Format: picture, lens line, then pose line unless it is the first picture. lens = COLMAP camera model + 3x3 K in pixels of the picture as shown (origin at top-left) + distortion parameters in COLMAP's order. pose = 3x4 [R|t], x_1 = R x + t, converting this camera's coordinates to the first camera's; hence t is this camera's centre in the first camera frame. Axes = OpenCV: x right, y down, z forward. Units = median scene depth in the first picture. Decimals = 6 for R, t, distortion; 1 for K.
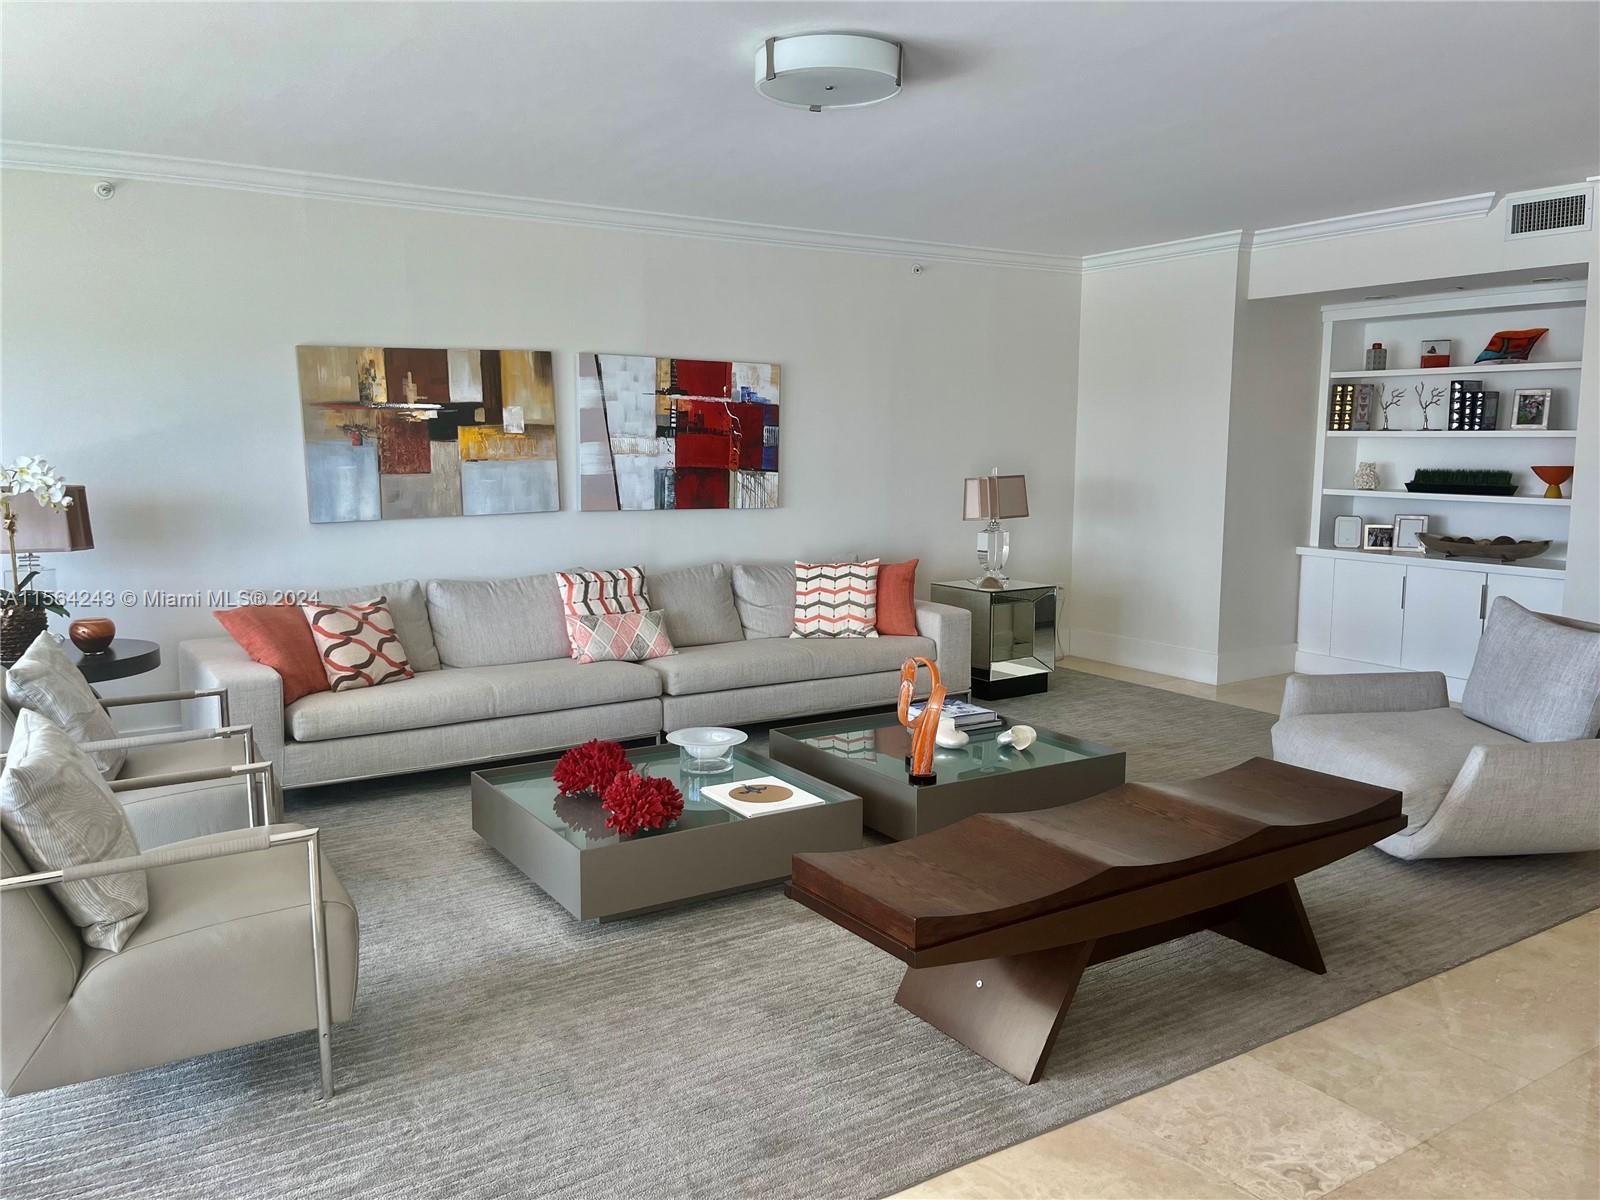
lens RADIAL K [[1213.6, 0, 797.7], [0, 1213.6, 593.7], [0, 0, 1]] dist [0.039552, -0.023811]
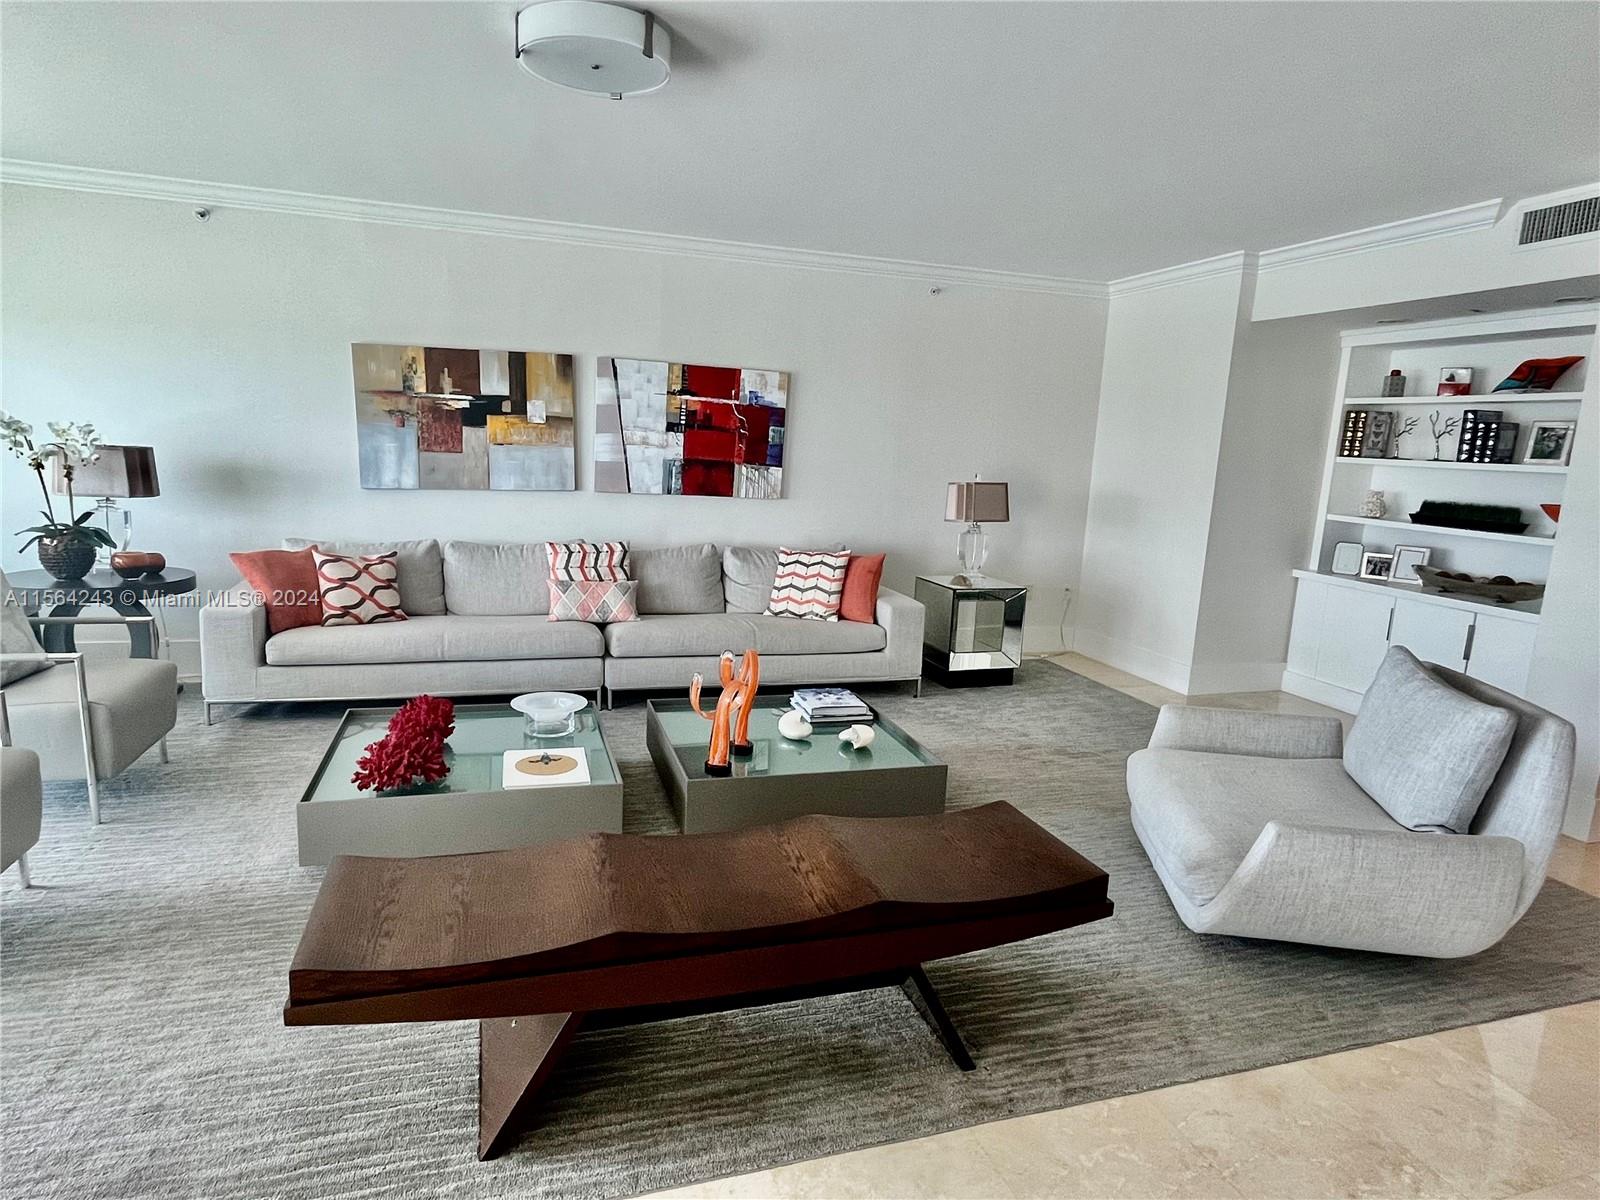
lens RADIAL K [[903.4, 0, 796.9], [0, 903.4, 600.8], [0, 0, 1]] dist [-0.002318, 0.001638]
pose [[0.963557, 0.088536, -0.252425, 0.243198], [-0.078062, 0.995631, 0.051231, -0.022816], [0.255858, -0.029660, 0.966259, 0.199589]]
